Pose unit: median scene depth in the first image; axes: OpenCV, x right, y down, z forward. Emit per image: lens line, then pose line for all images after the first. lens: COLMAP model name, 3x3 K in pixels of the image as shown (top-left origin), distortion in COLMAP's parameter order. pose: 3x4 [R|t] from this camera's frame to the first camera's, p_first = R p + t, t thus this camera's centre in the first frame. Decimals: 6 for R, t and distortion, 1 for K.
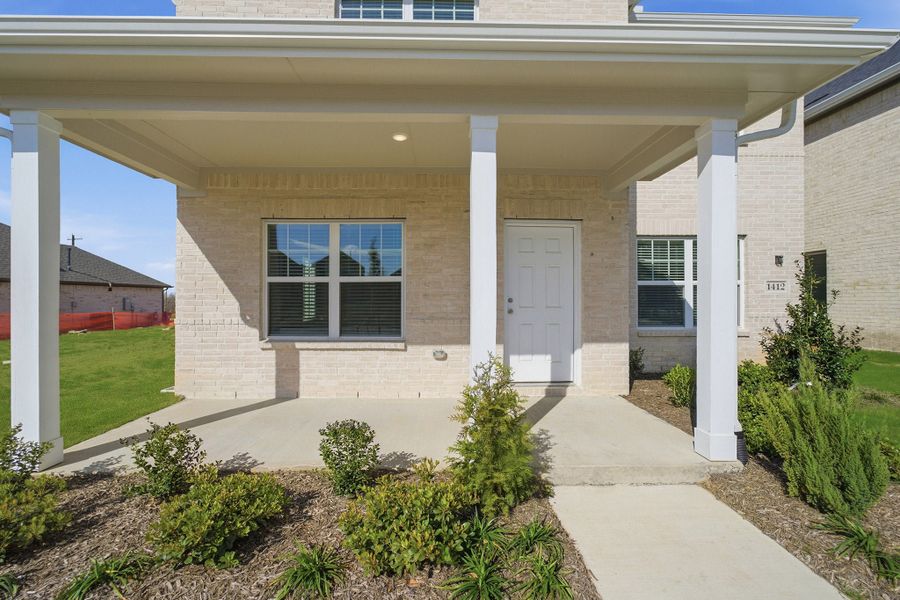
lens RADIAL K [[373.4, 0, 450.8], [0, 373.4, 296.6], [0, 0, 1]] dist [0.001185, 0.000213]
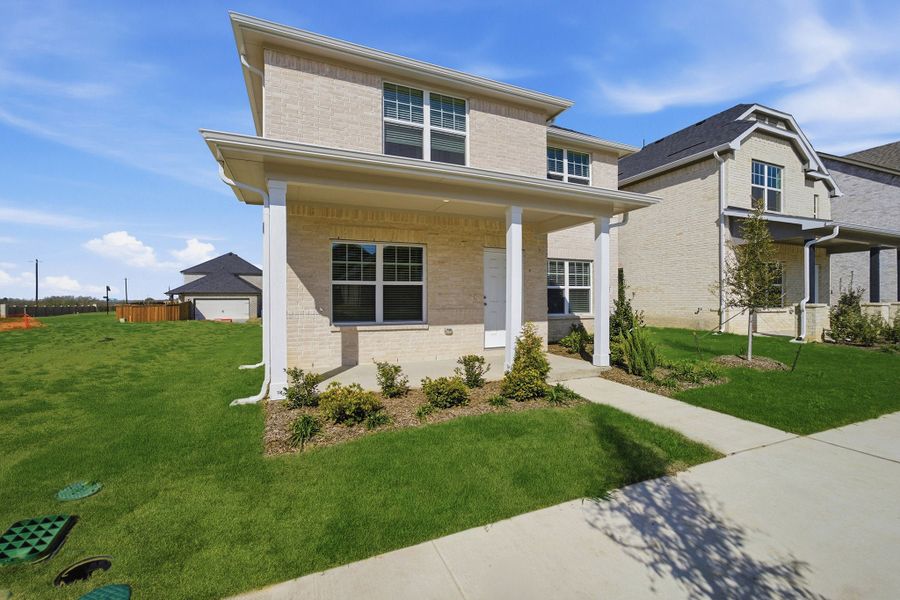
lens RADIAL K [[373.4, 0, 450.8], [0, 373.4, 296.6], [0, 0, 1]] dist [0.001185, 0.000213]
pose [[0.928447, -0.000180, 0.371464, -0.606746], [0.001520, 0.999993, -0.003314, 0.012972], [-0.371461, 0.003642, 0.928441, -0.470912]]
